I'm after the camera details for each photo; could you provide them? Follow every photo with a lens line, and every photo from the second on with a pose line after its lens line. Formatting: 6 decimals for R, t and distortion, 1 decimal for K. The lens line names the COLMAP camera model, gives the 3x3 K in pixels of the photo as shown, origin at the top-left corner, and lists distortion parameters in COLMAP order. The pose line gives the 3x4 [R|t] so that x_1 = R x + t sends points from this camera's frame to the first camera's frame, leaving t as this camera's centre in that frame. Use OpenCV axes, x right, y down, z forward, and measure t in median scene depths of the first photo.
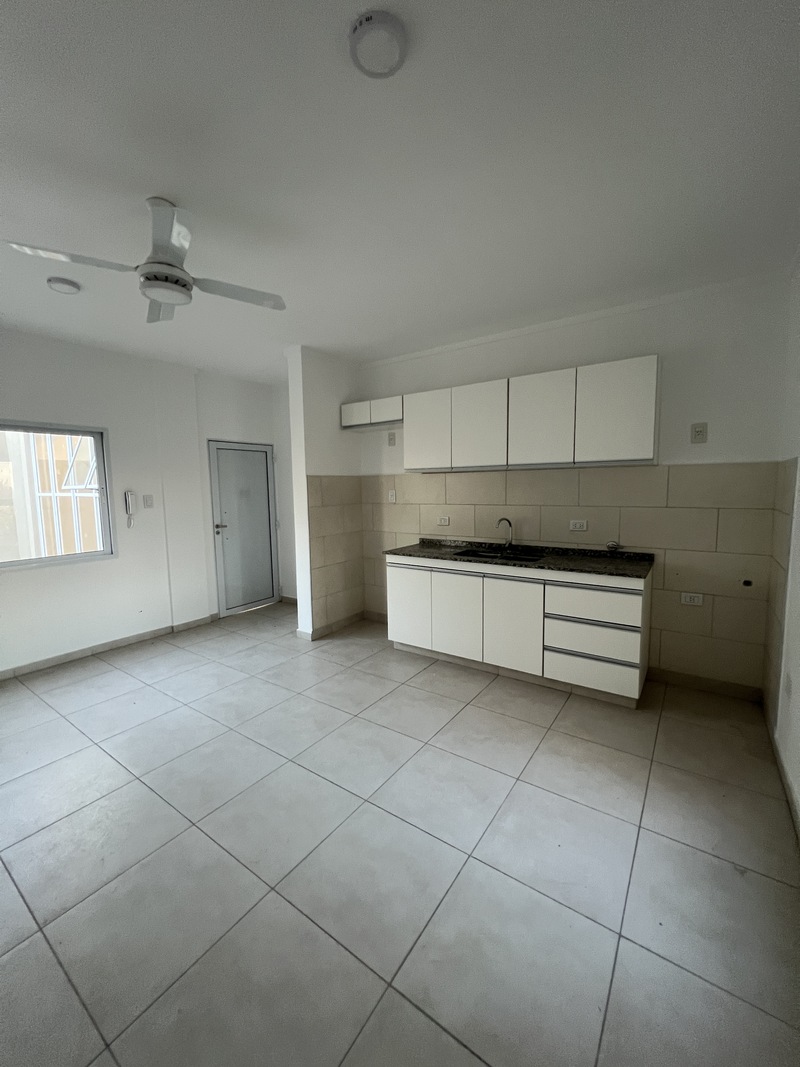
lens RADIAL K [[428.7, 0, 396.7], [0, 428.7, 531.0], [0, 0, 1]] dist [-0.007028, -0.000196]
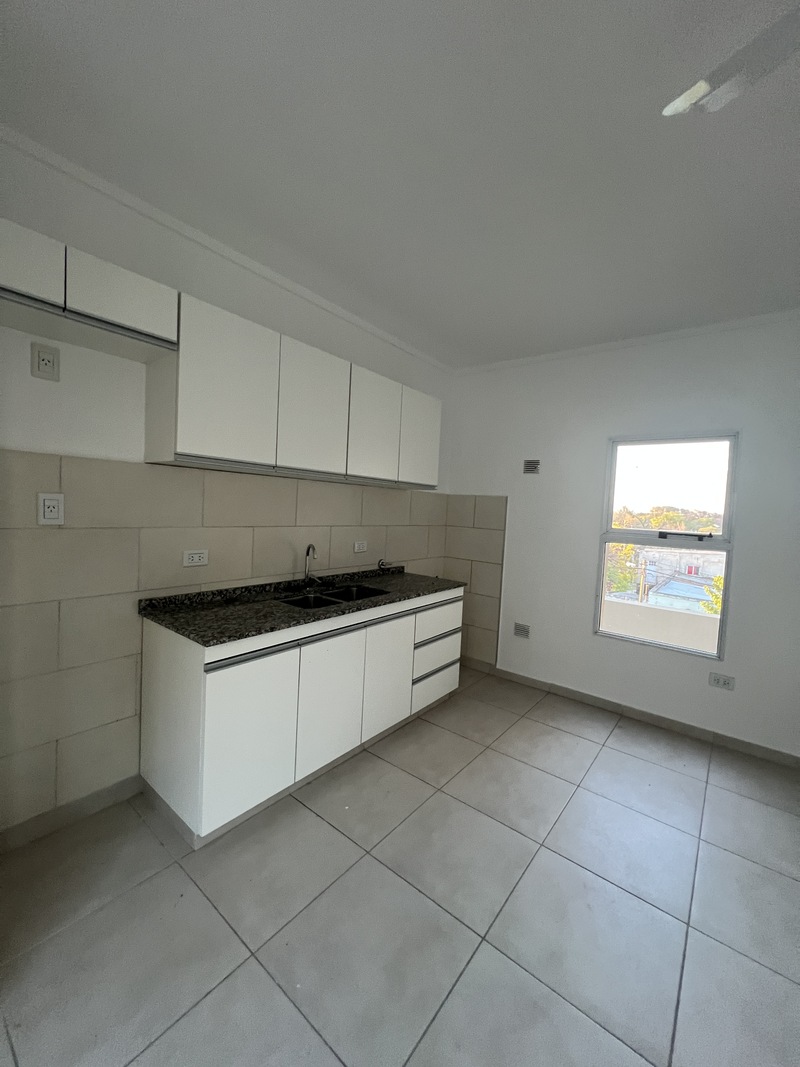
lens RADIAL K [[428.7, 0, 403.8], [0, 428.7, 529.3], [0, 0, 1]] dist [-0.007028, -0.000196]
pose [[0.046600, -0.033427, 0.998354, -0.479117], [0.057040, 0.997898, 0.030749, -0.070858], [-0.997284, 0.055513, 0.048409, 0.829031]]
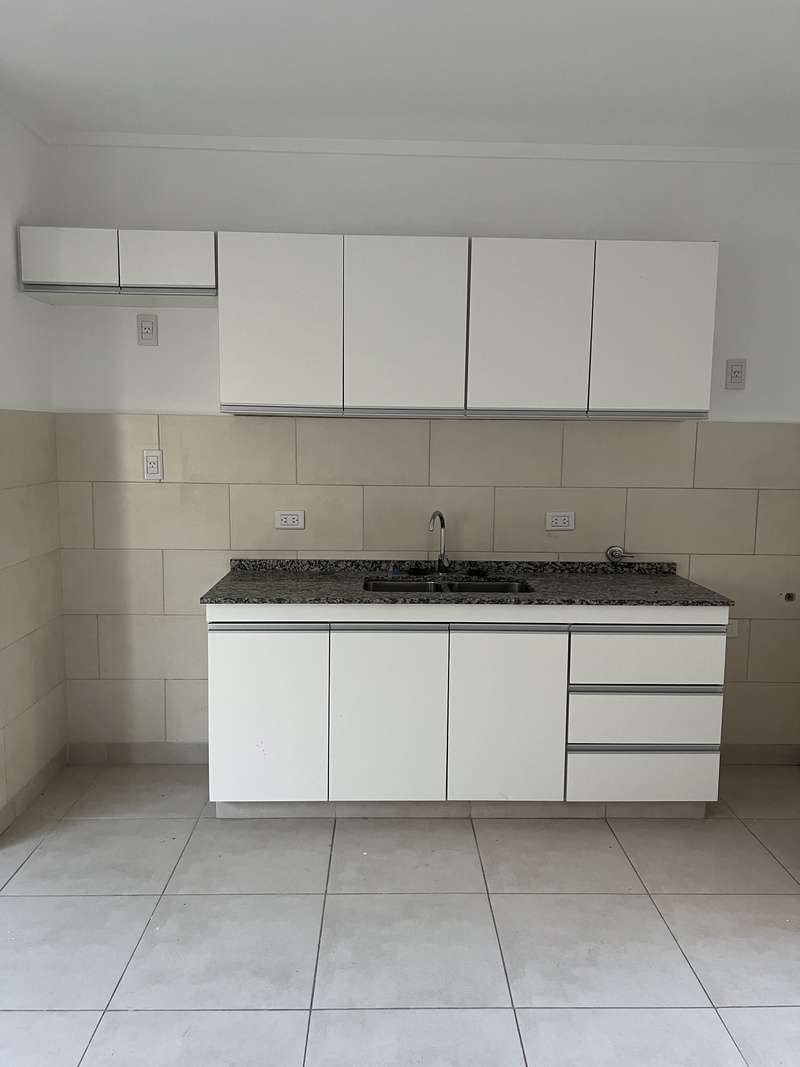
lens RADIAL K [[801.8, 0, 404.5], [0, 801.8, 536.2], [0, 0, 1]] dist [0.034144, -0.026944]
pose [[0.799105, -0.042901, 0.599659, -0.367238], [0.037448, 0.999066, 0.021573, -0.023032], [-0.600024, 0.005217, 0.799965, 0.263102]]
